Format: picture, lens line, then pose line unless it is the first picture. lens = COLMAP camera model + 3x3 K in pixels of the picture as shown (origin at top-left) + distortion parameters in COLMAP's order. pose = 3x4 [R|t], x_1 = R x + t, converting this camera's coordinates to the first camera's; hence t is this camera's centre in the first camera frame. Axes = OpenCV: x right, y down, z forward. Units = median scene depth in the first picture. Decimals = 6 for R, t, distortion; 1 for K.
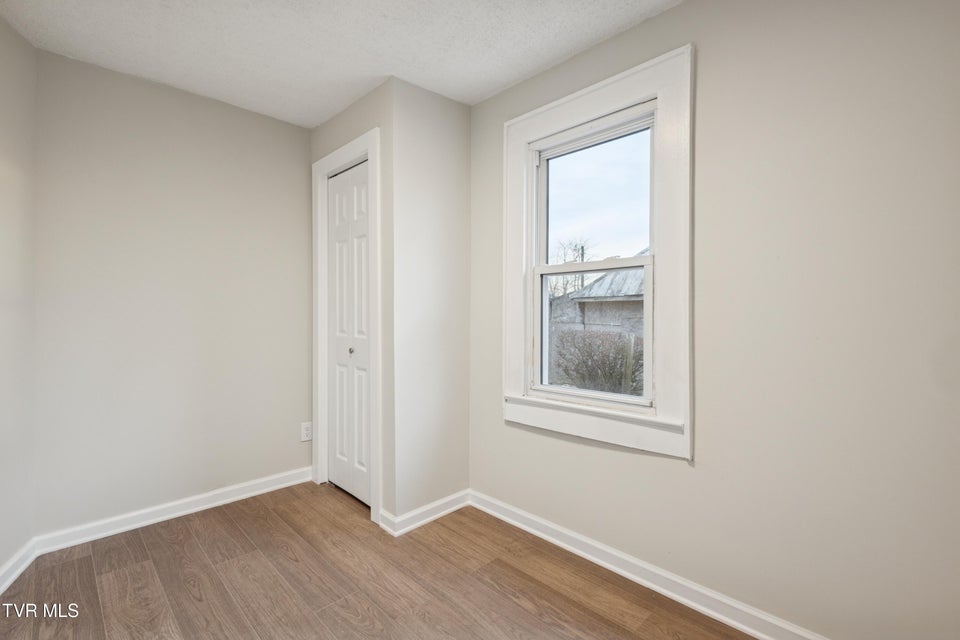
lens RADIAL K [[438.6, 0, 475.6], [0, 438.6, 315.3], [0, 0, 1]] dist [0.001464, 0.000513]
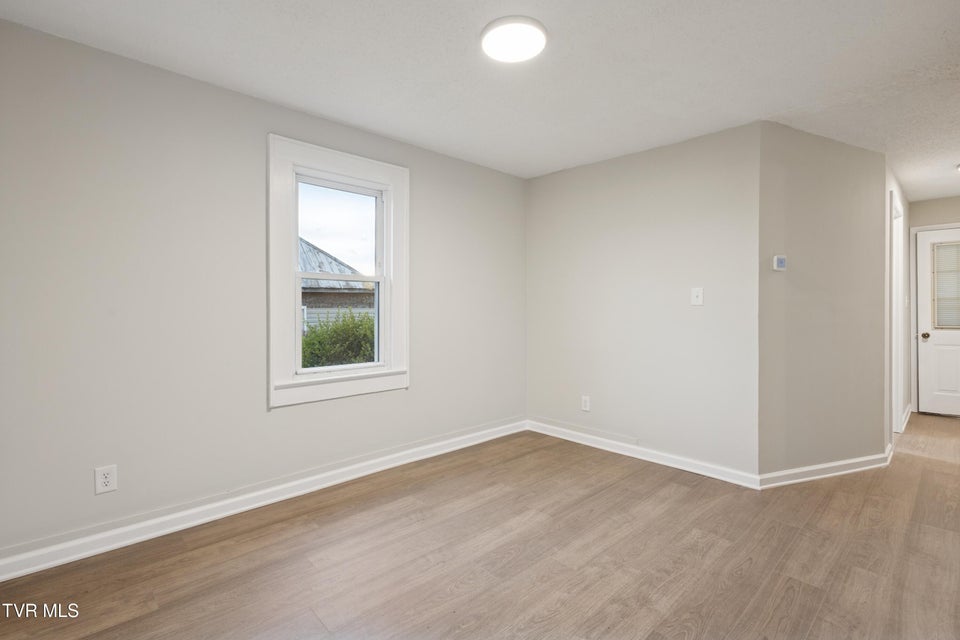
lens RADIAL K [[438.6, 0, 470.4], [0, 438.6, 311.0], [0, 0, 1]] dist [0.001464, 0.000513]
pose [[0.004982, -0.004376, 0.999978, -1.802268], [0.001648, 0.999989, 0.004368, -0.011869], [-0.999986, 0.001626, 0.004989, 0.909707]]
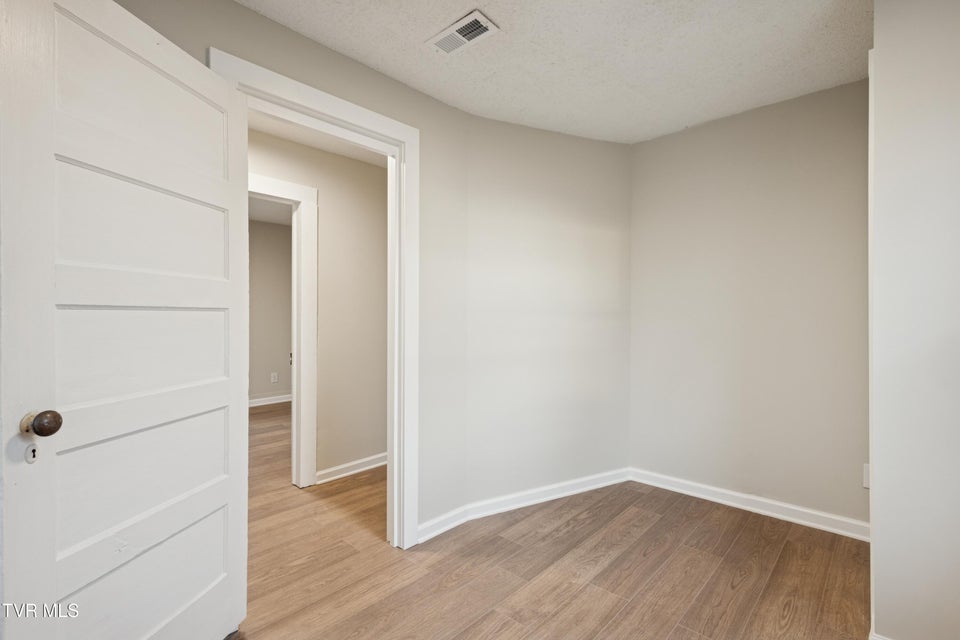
lens RADIAL K [[438.6, 0, 488.0], [0, 438.6, 322.9], [0, 0, 1]] dist [0.001464, 0.000513]
pose [[0.063200, 0.025385, -0.997678, 0.458132], [-0.001357, 0.999678, 0.025350, -0.039861], [0.998000, -0.000248, 0.063215, 0.367240]]
